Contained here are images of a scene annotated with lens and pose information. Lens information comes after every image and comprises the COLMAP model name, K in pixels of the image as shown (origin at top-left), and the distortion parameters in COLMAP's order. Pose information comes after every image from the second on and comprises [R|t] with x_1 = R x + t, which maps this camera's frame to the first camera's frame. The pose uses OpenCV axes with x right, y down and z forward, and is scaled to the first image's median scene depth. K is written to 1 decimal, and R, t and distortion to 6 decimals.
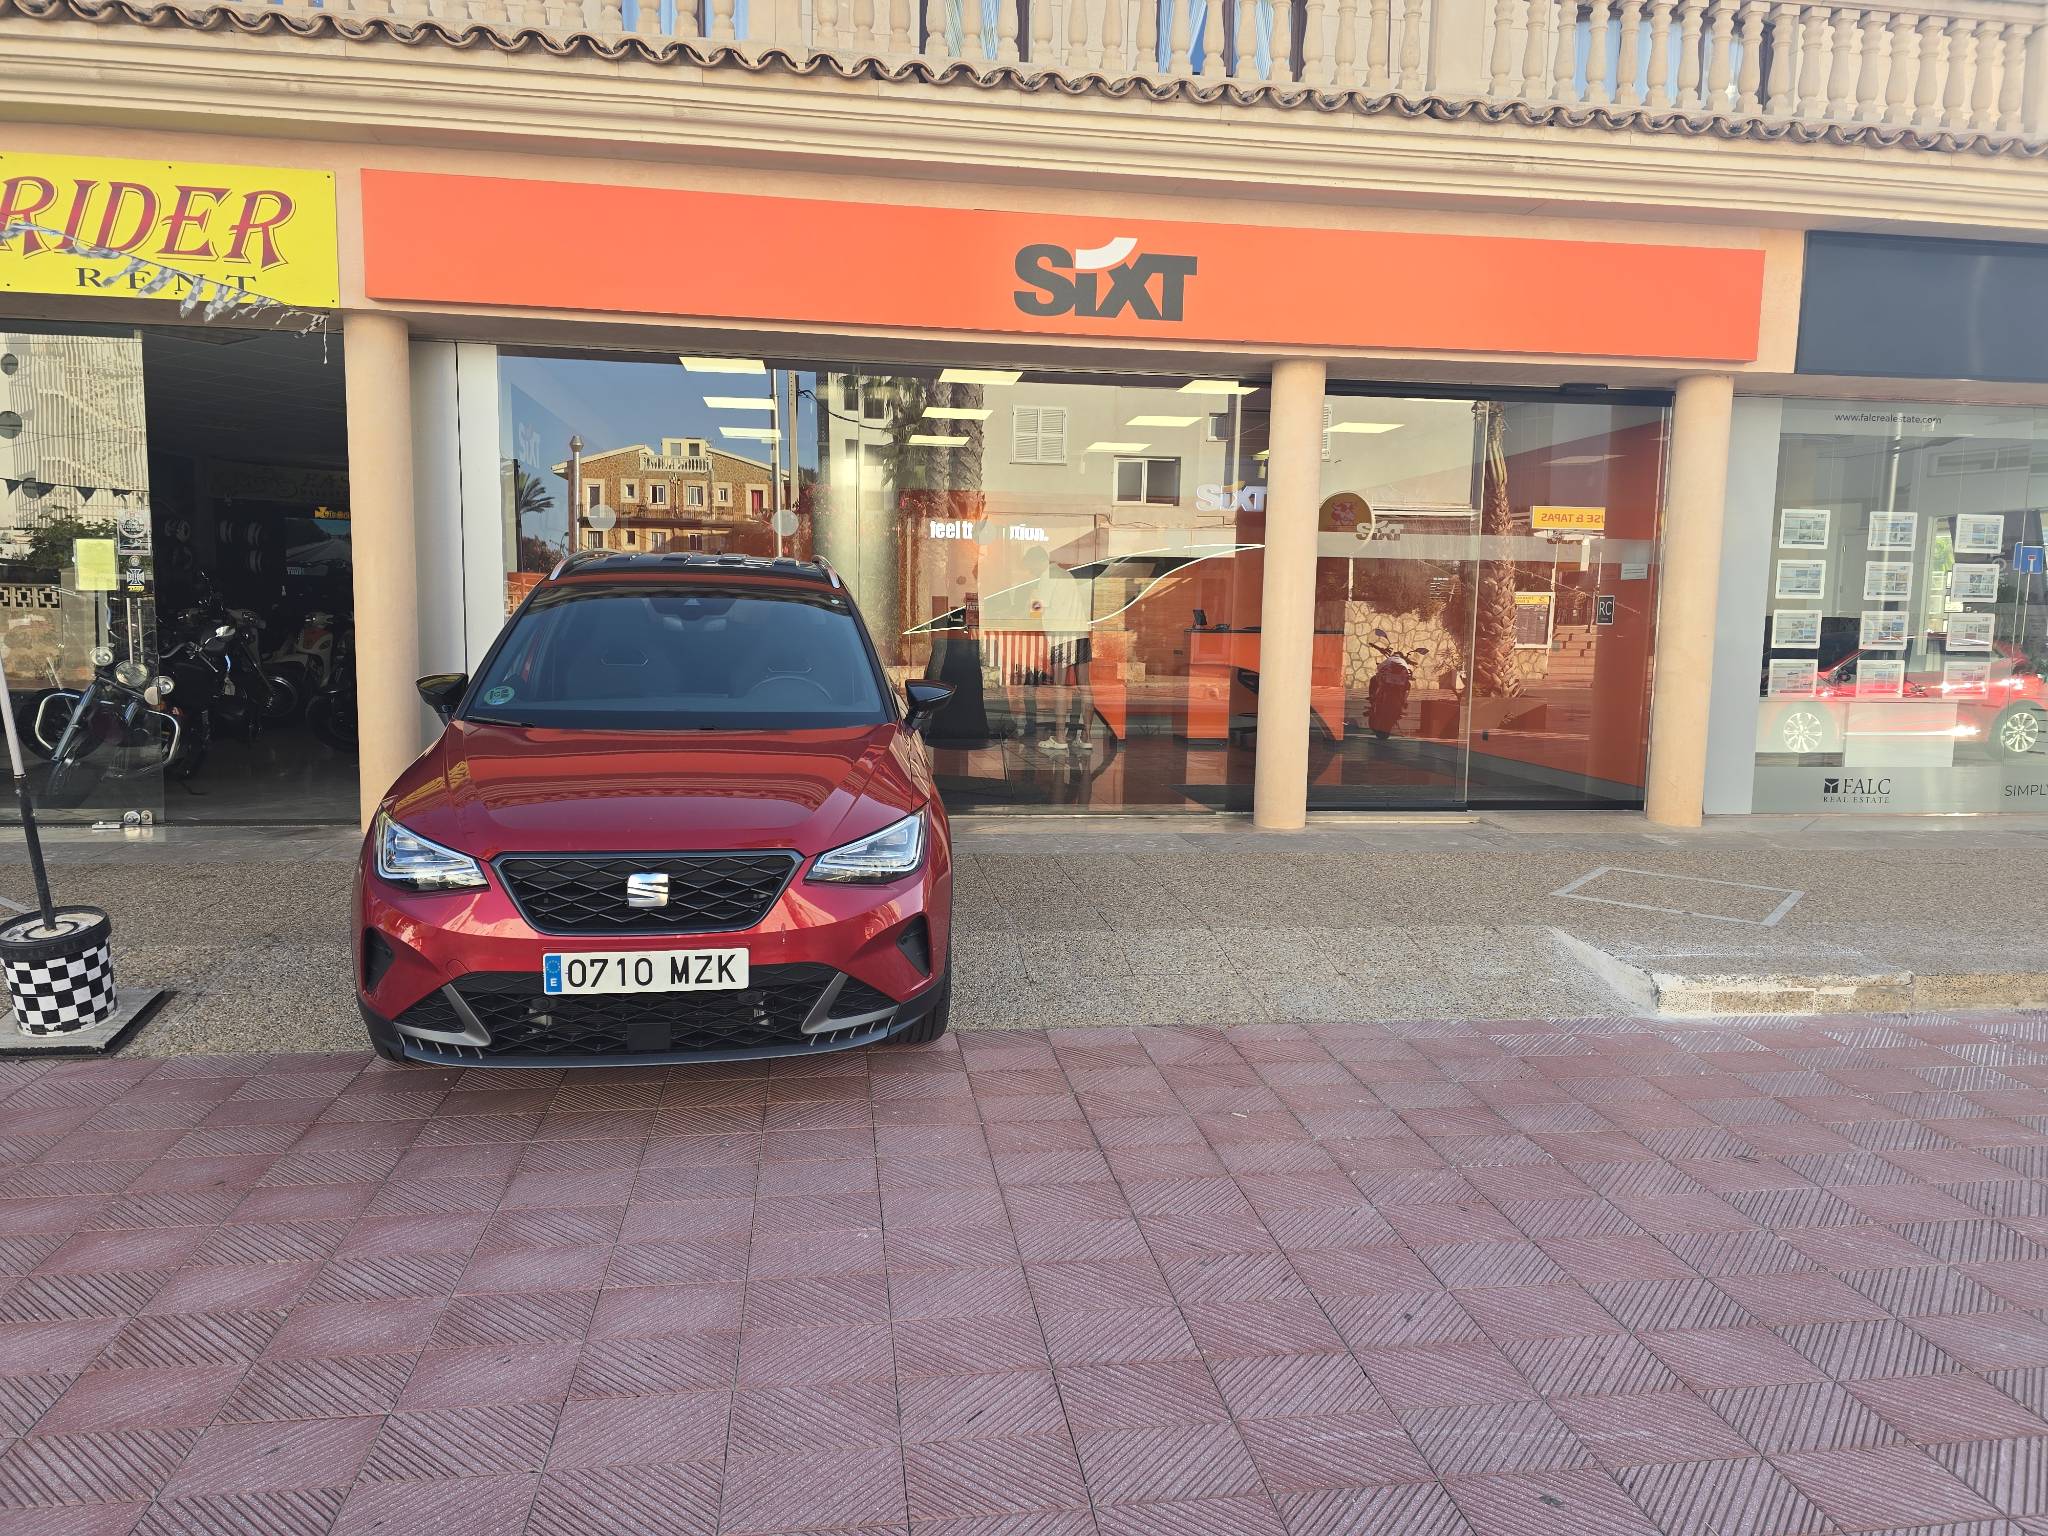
lens RADIAL K [[1373.8, 0, 1020.5], [0, 1373.8, 770.3], [0, 0, 1]] dist [0.061699, -0.056978]
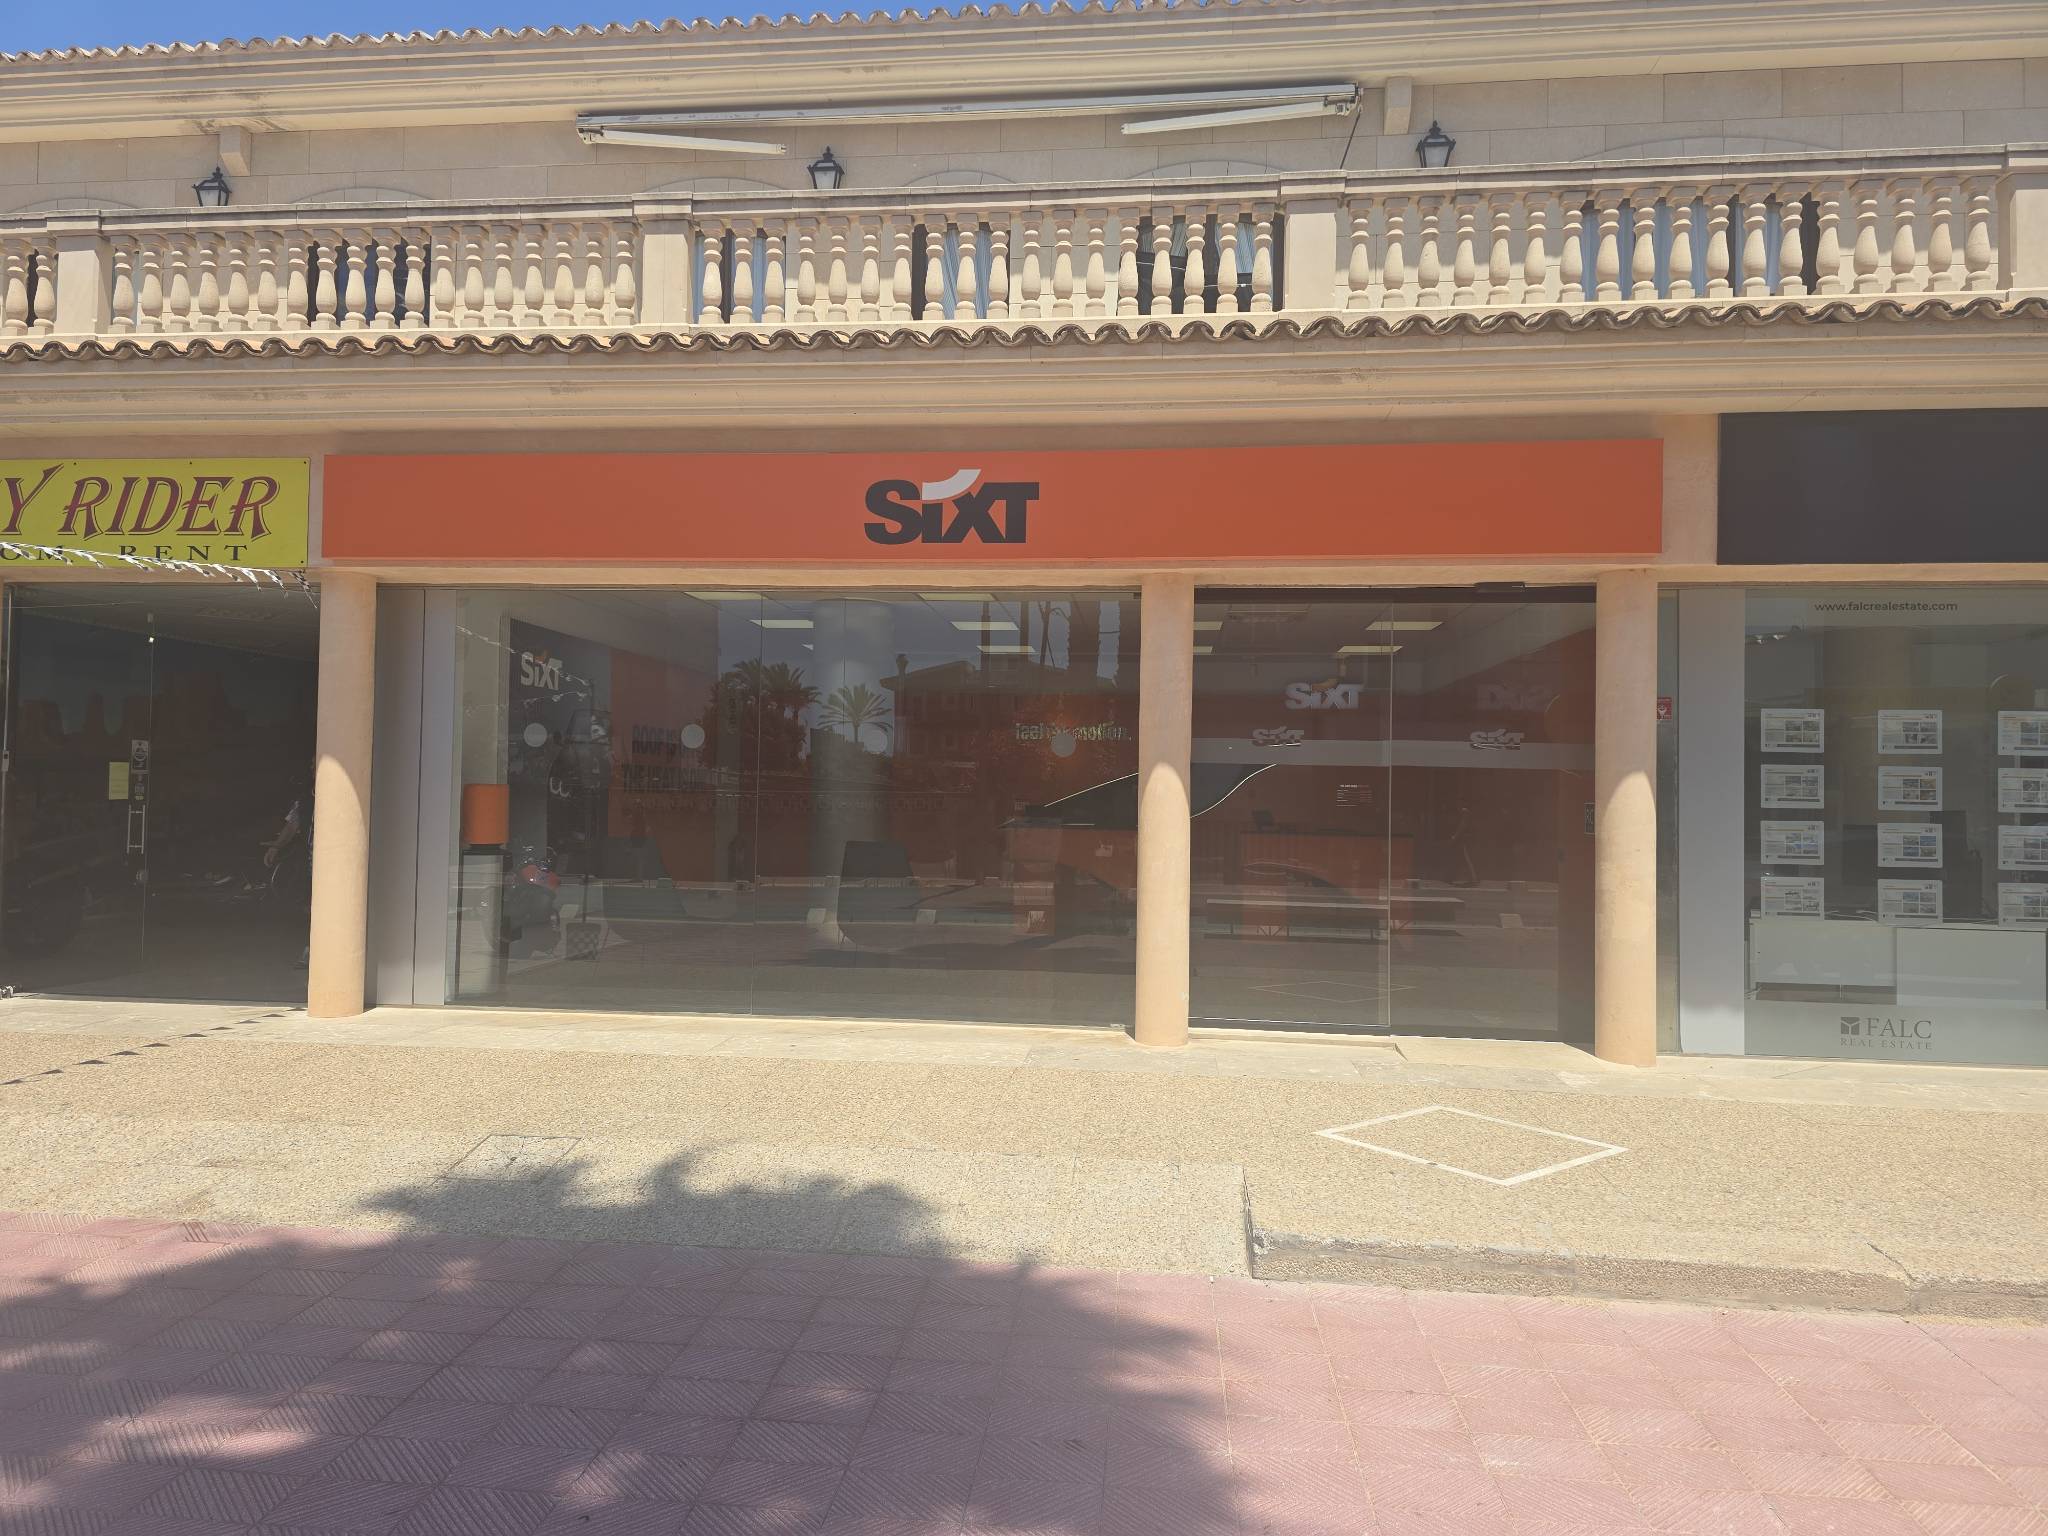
lens RADIAL K [[1373.8, 0, 1006.6], [0, 1373.8, 774.4], [0, 0, 1]] dist [0.061699, -0.056978]
pose [[0.967626, -0.005159, -0.252336, 0.392929], [-0.029348, 0.990709, -0.132795, -0.016972], [0.250677, 0.135902, 0.958484, 0.036186]]
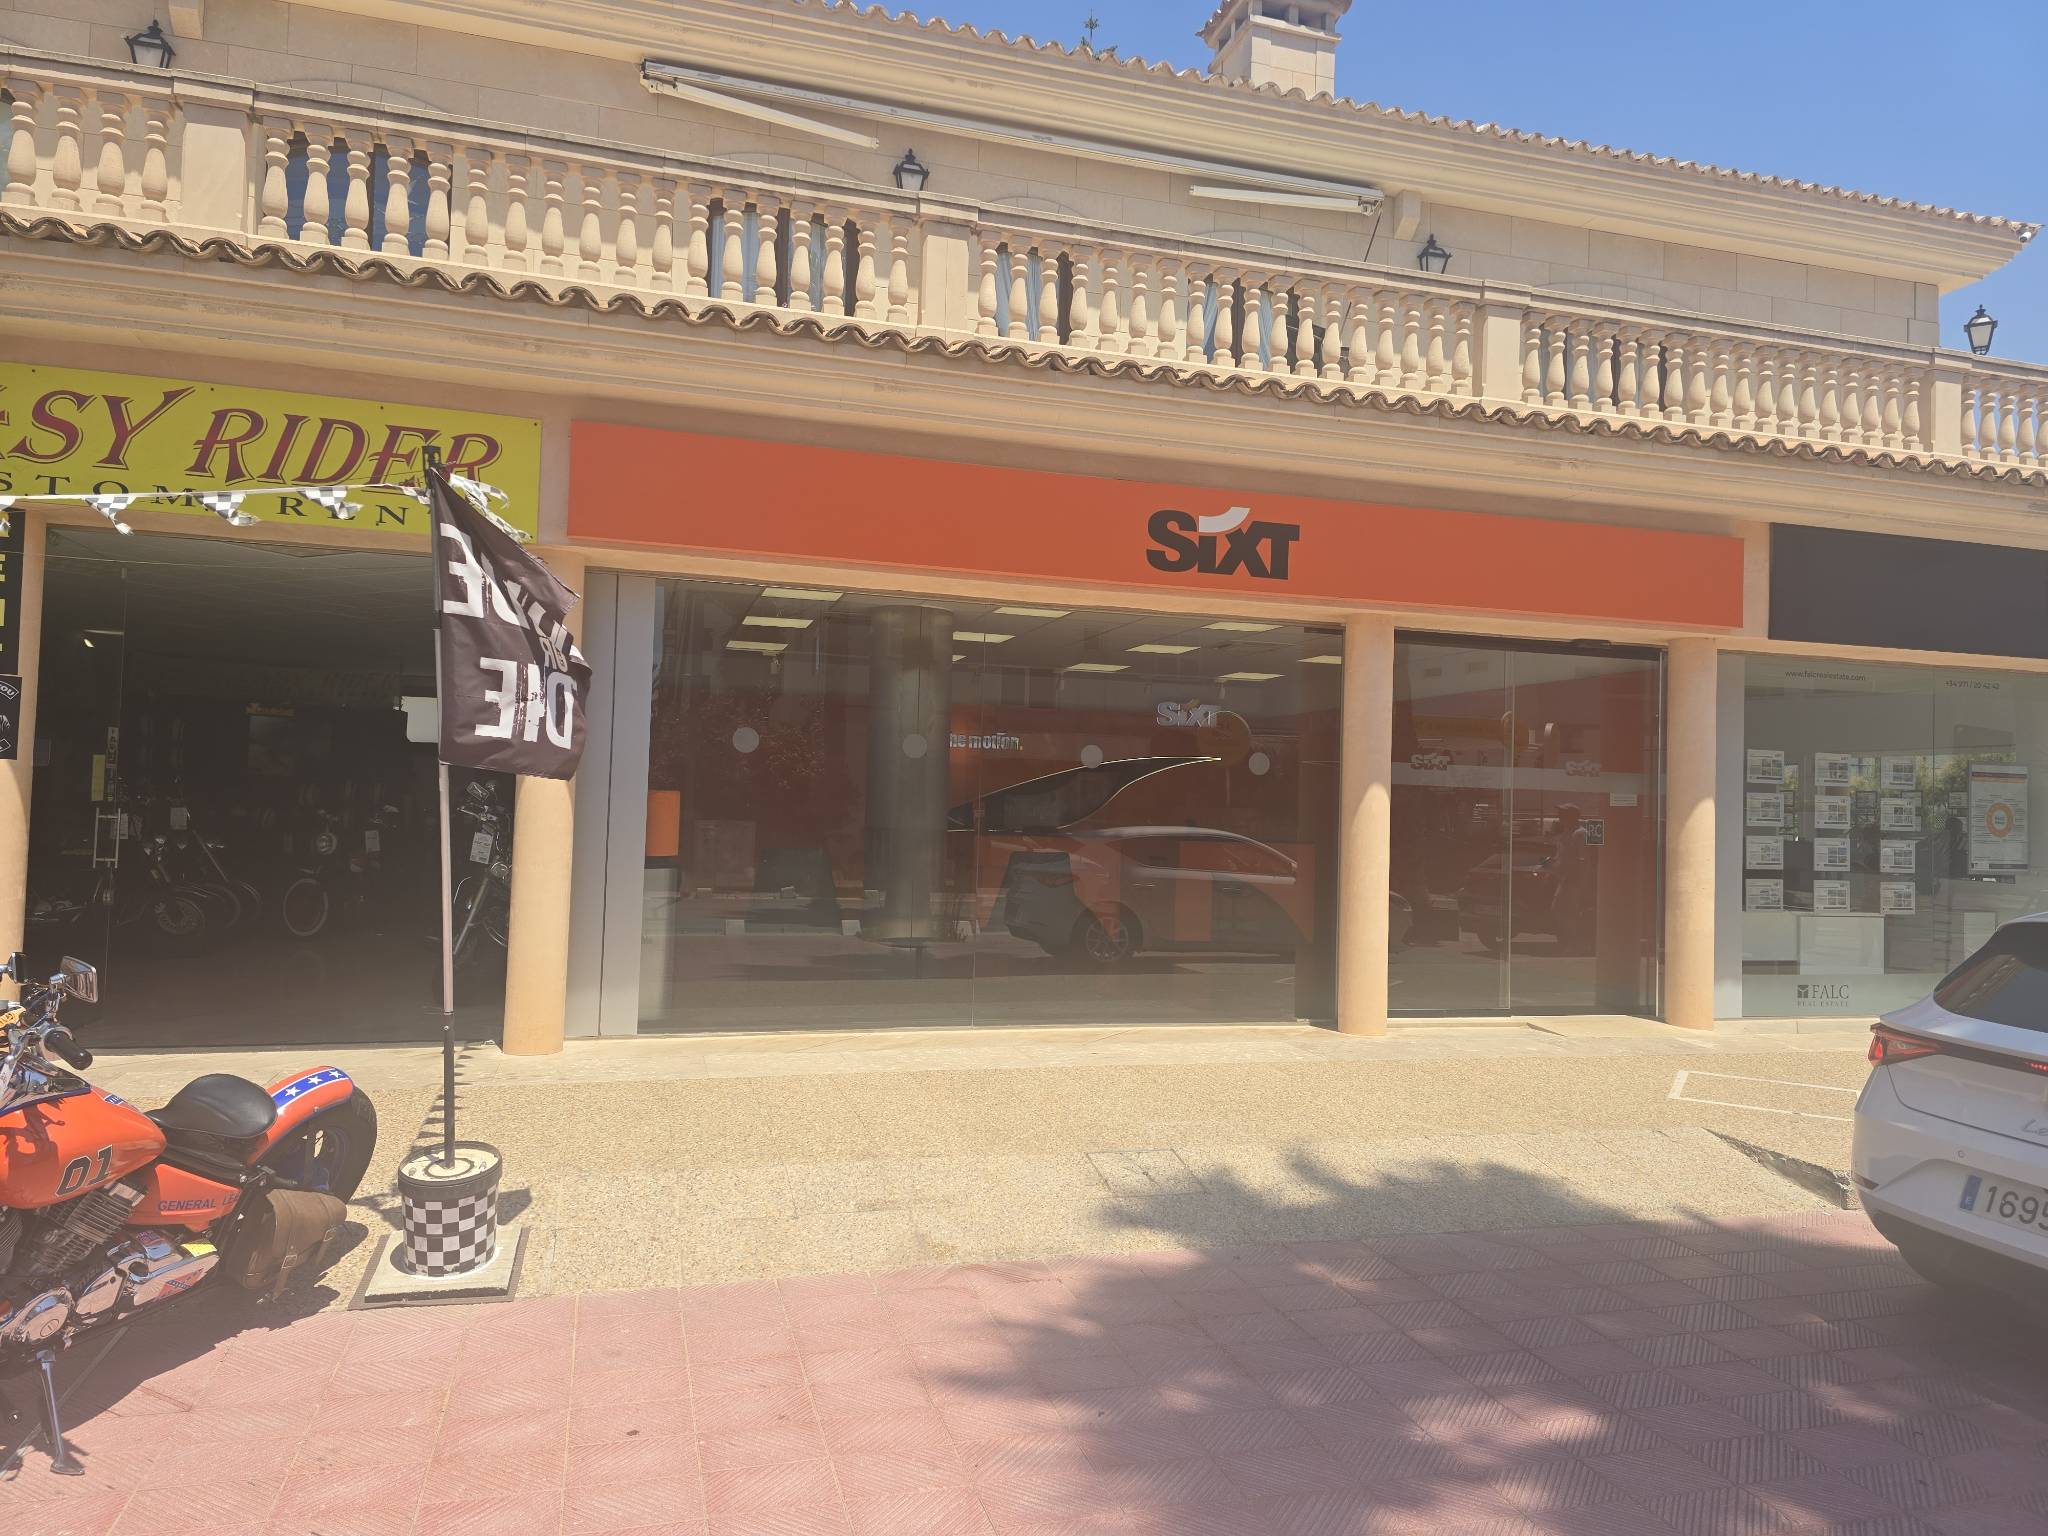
lens RADIAL K [[1373.8, 0, 1030.3], [0, 1373.8, 769.6], [0, 0, 1]] dist [0.061699, -0.056978]
pose [[0.988850, 0.015971, 0.148055, -0.276195], [0.004599, 0.990483, -0.137557, -0.019001], [-0.148843, 0.136704, 0.979366, -0.052638]]
